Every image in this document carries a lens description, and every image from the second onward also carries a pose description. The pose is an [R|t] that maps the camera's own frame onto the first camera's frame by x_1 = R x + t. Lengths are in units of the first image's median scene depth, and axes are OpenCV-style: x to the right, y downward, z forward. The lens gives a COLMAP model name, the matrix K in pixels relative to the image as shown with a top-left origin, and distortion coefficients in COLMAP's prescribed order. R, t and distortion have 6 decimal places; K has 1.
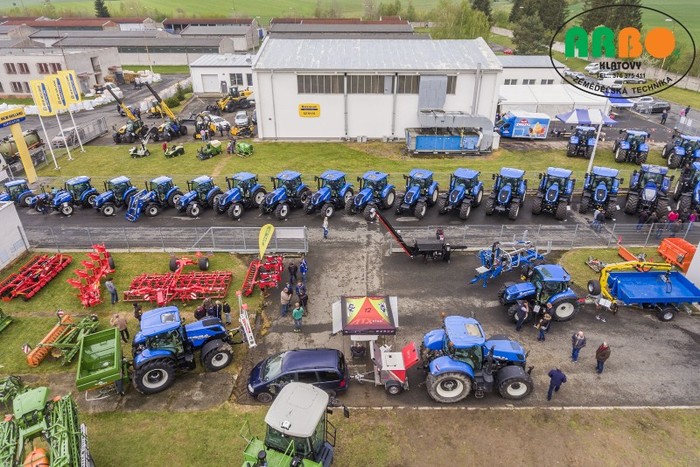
lens RADIAL K [[412.4, 0, 346.9], [0, 412.4, 205.7], [0, 0, 1]] dist [-0.002294, 0.000114]
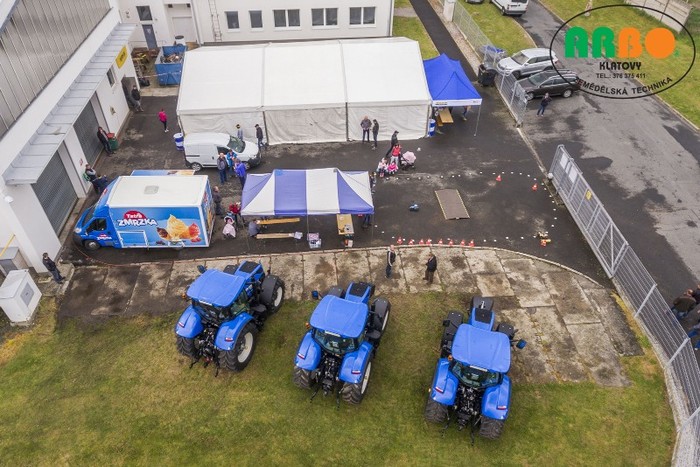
lens RADIAL K [[517.8, 0, 324.4], [0, 517.8, 233.7], [0, 0, 1]] dist [-0.005619, -0.004002]
pose [[0.995775, -0.073236, 0.055398, 0.582554], [0.056356, 0.963691, 0.261004, -0.306735], [-0.072502, -0.256779, 0.963747, 0.530524]]
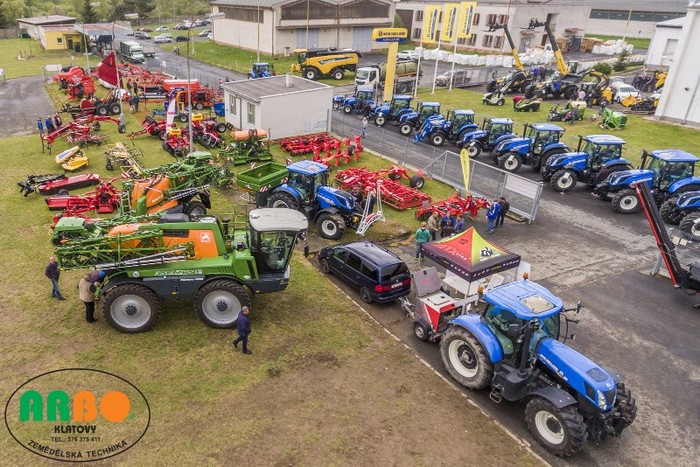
lens RADIAL K [[514.3, 0, 258.8], [0, 514.3, 232.8], [0, 0, 1]] dist [0.002754, -0.003937]
pose [[0.433577, 0.385054, -0.814705, 0.261017], [-0.385739, 0.896392, 0.218375, 0.071590], [0.814381, 0.219581, 0.537185, 0.077141]]
